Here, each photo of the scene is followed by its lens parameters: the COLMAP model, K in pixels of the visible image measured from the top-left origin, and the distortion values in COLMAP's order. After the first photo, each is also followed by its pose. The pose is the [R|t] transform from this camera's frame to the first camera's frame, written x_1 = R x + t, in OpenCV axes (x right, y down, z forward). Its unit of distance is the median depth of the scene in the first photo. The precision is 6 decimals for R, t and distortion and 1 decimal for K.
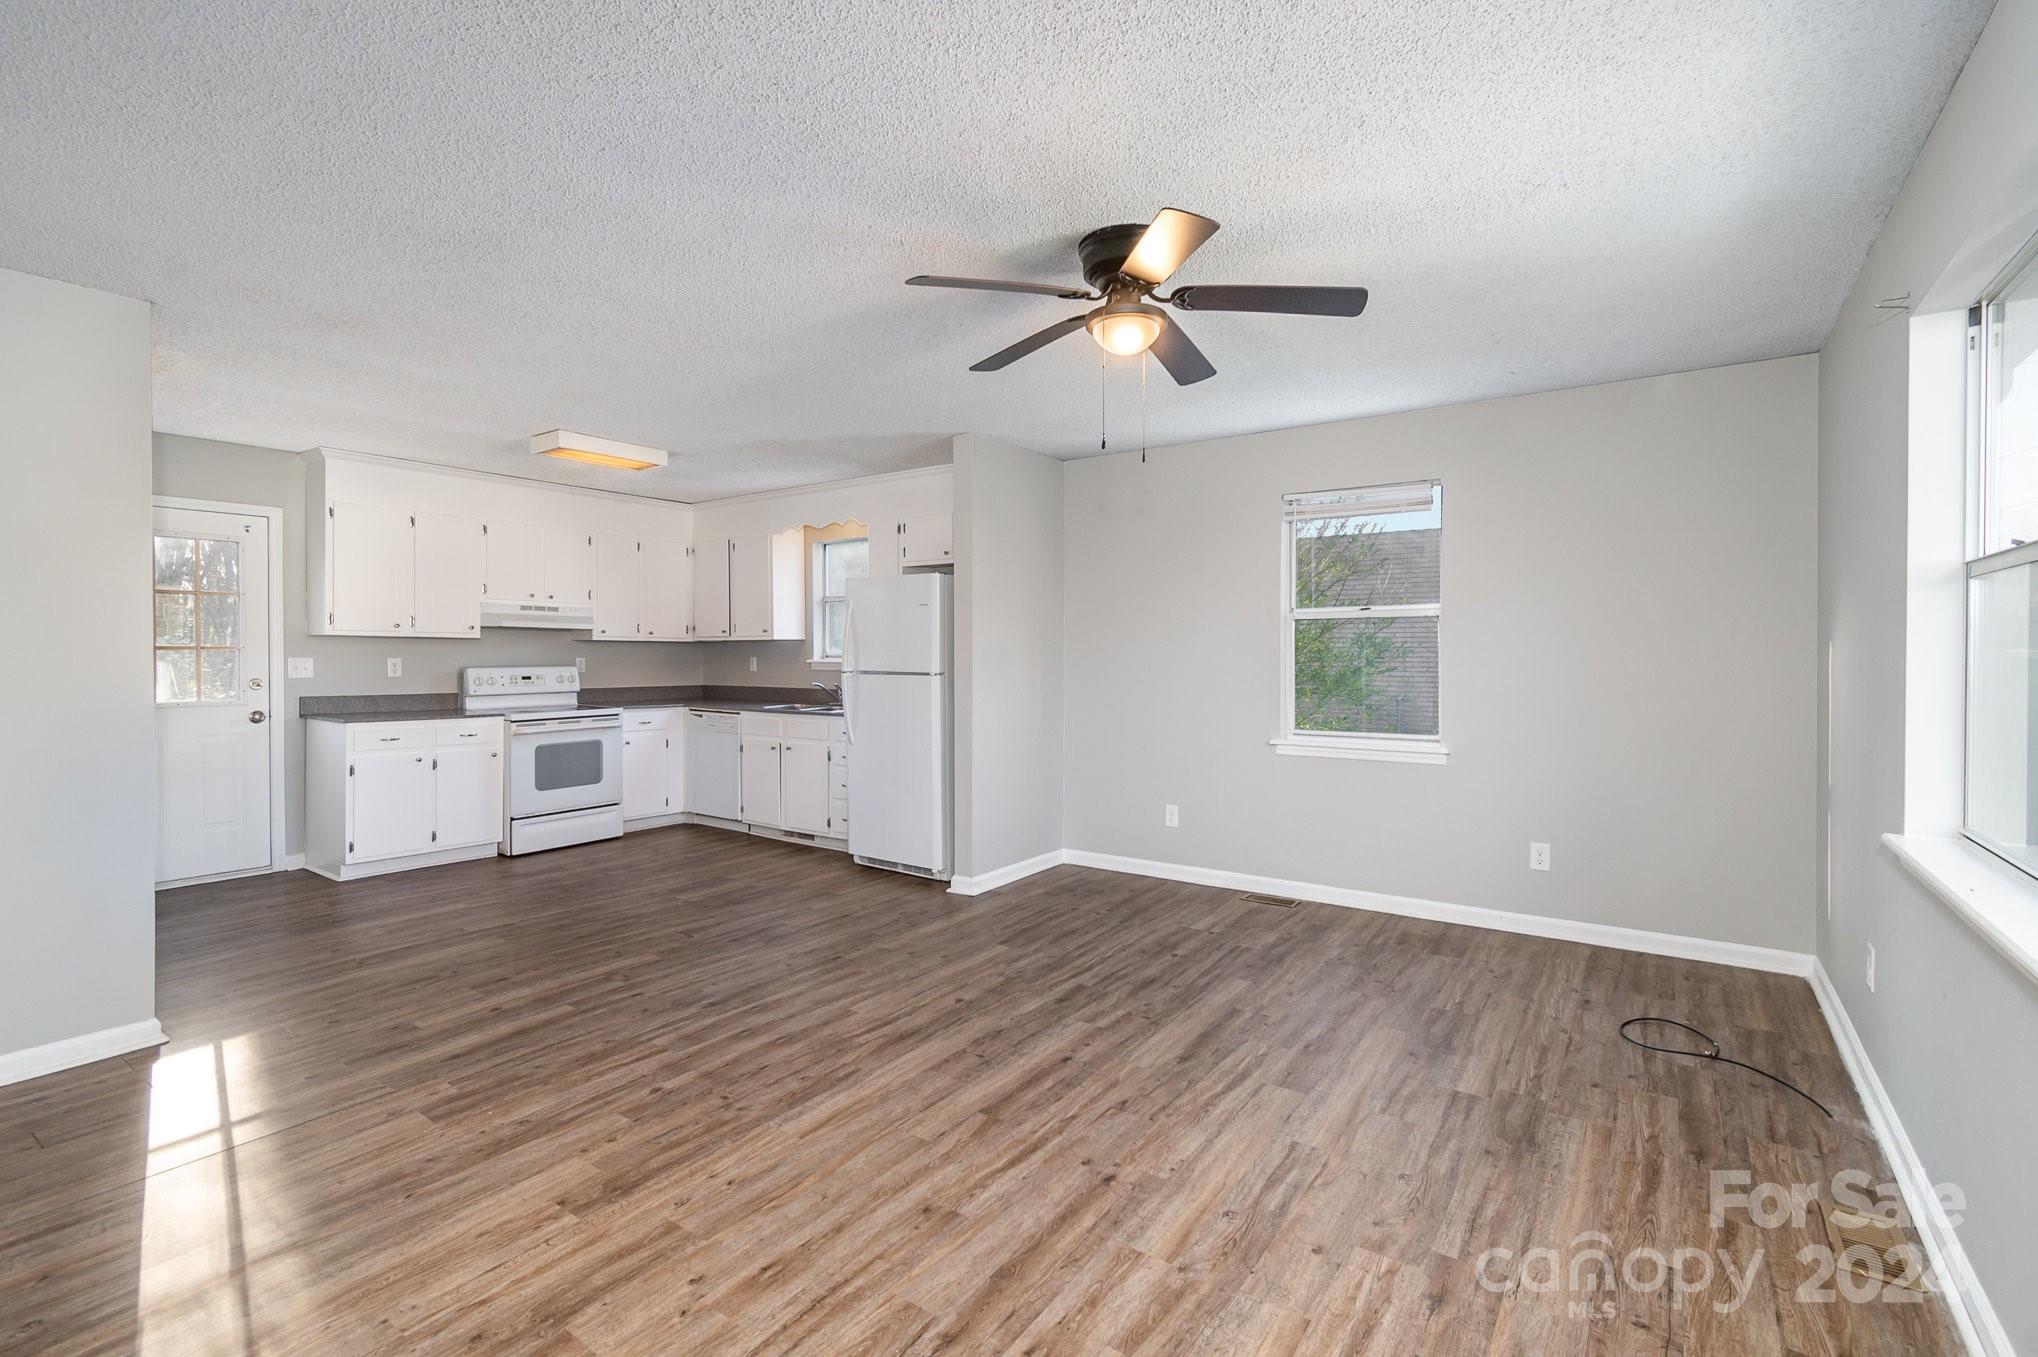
lens RADIAL K [[944.3, 0, 987.0], [0, 944.3, 665.6], [0, 0, 1]] dist [-0.002836, -0.000581]
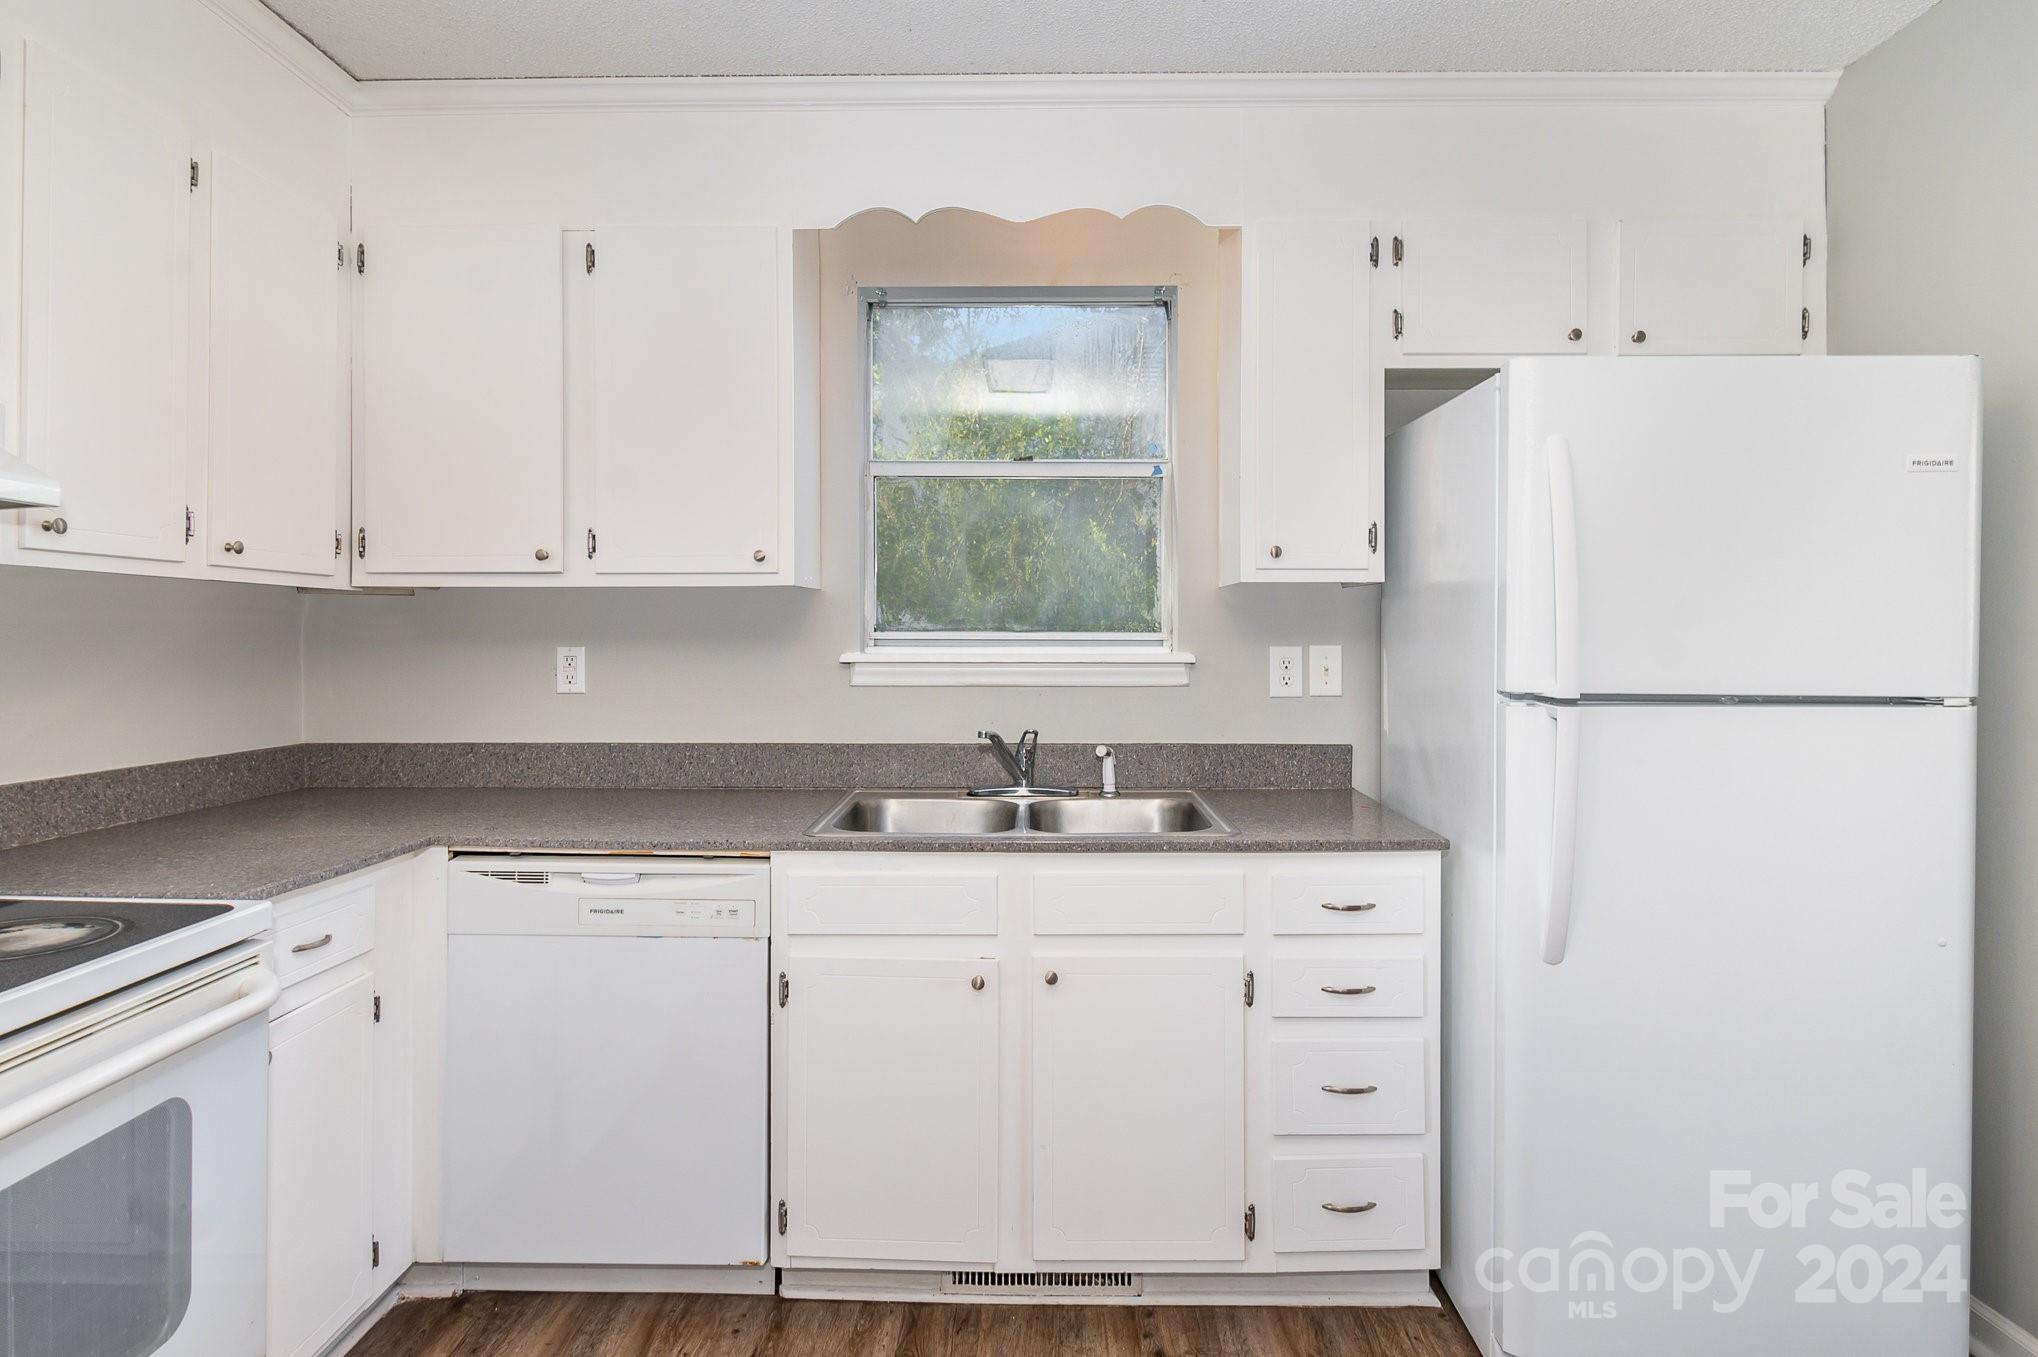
lens RADIAL K [[1158.3, 0, 1019.2], [0, 1158.3, 632.5], [0, 0, 1]] dist [-0.001173, 0.000017]
pose [[0.807122, 0.001651, 0.590382, -0.437529], [0.008191, 0.999869, -0.013994, -0.008497], [-0.590328, 0.016131, 0.807002, 0.767119]]
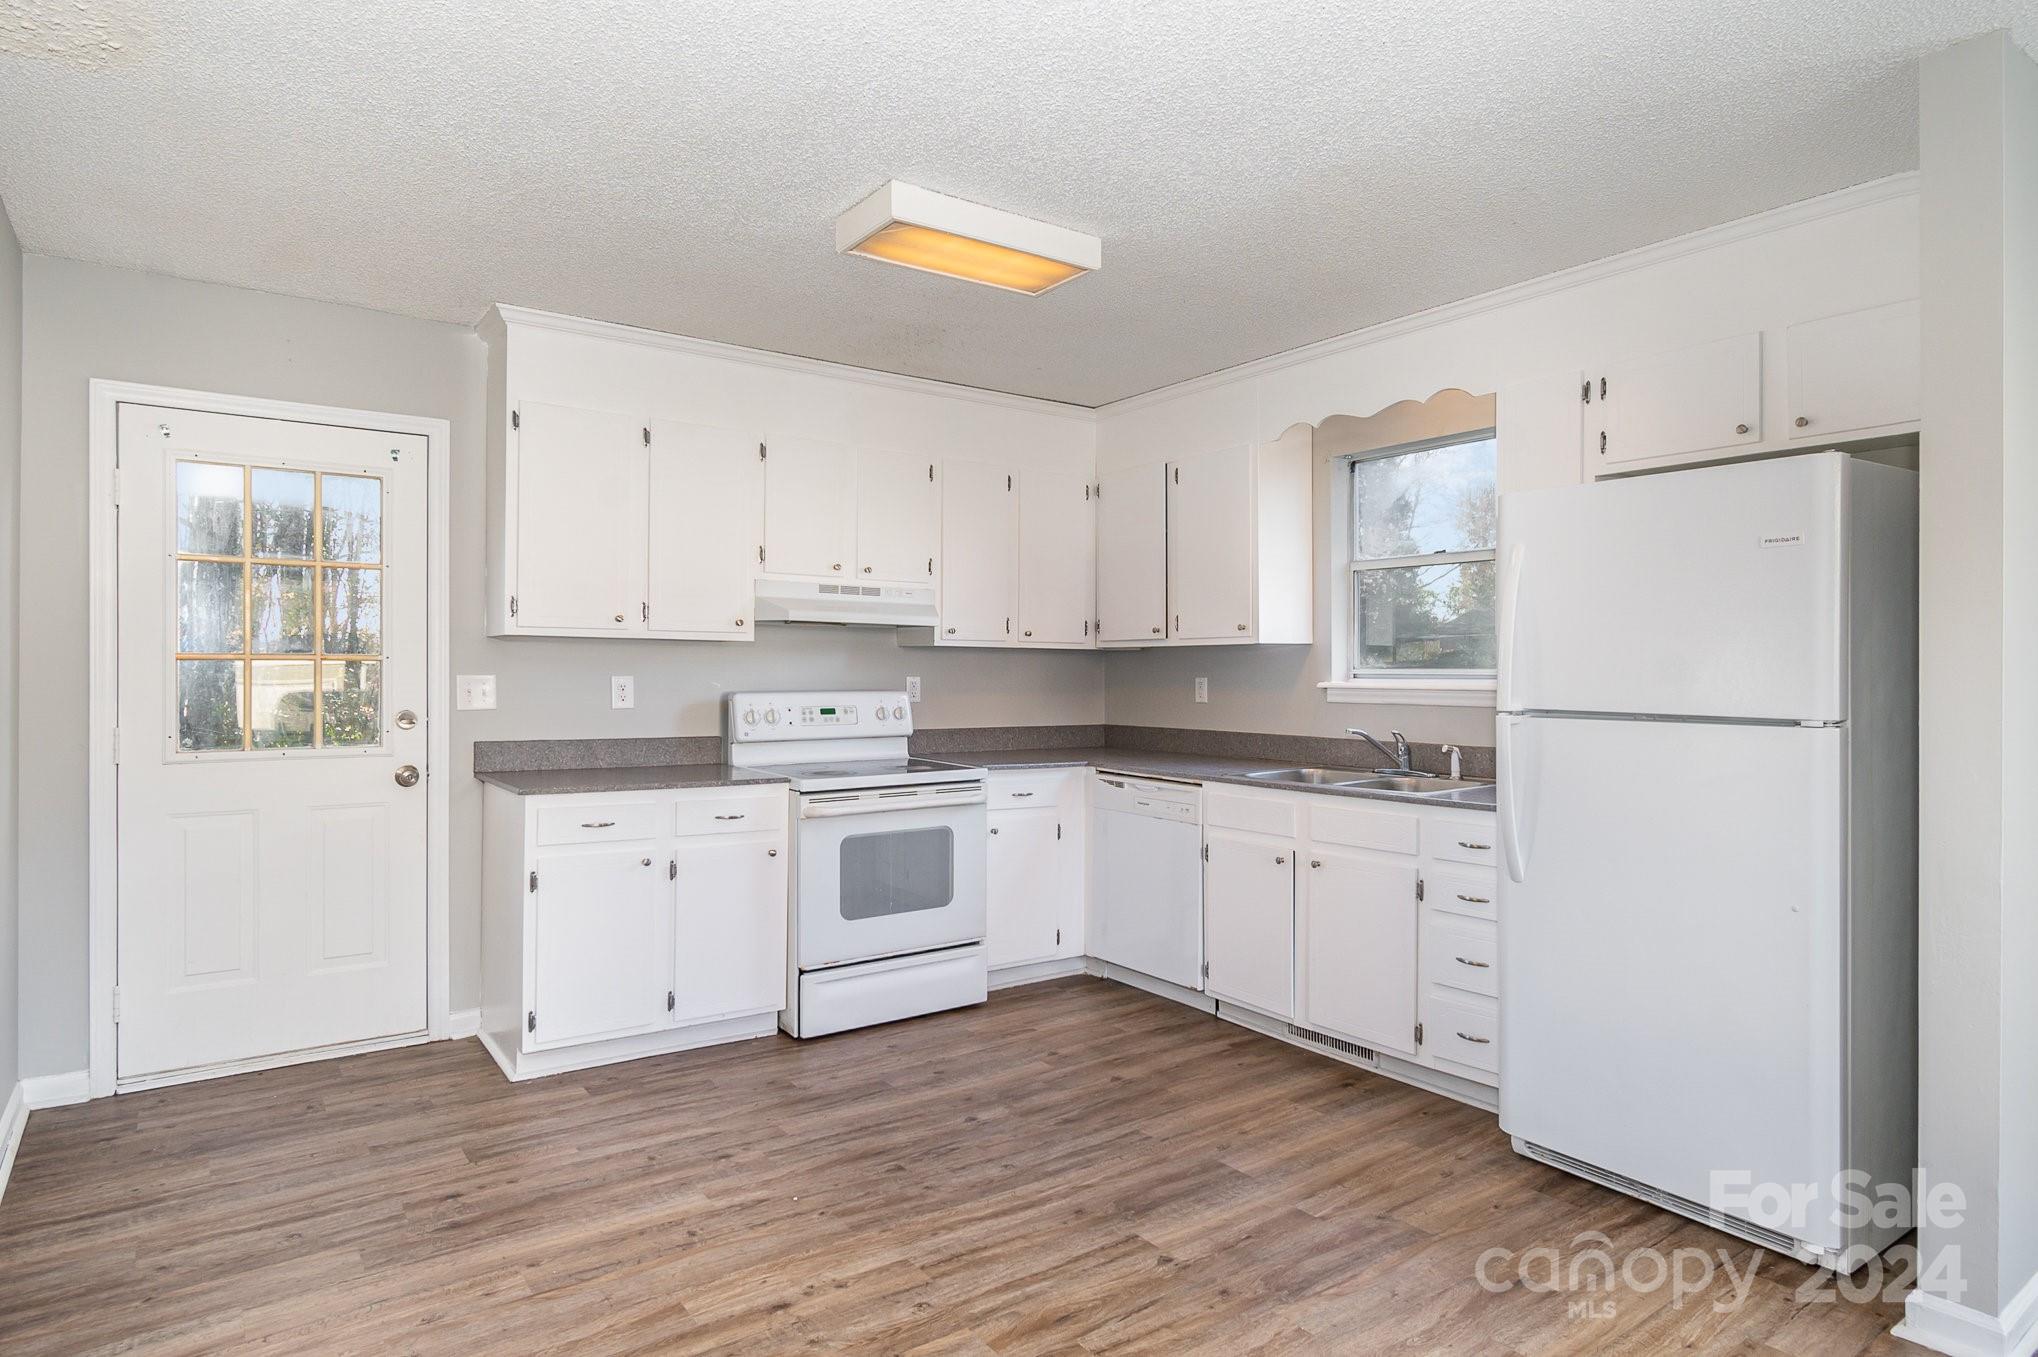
lens RADIAL K [[1105.2, 0, 1019.0], [0, 1105.2, 678.5], [0, 0, 1]] dist [-0.004542, -0.000720]
pose [[0.958889, 0.003877, -0.283755, -0.205184], [-0.006160, 0.999955, -0.007155, -0.003316], [0.283714, 0.008609, 0.958870, 0.428836]]
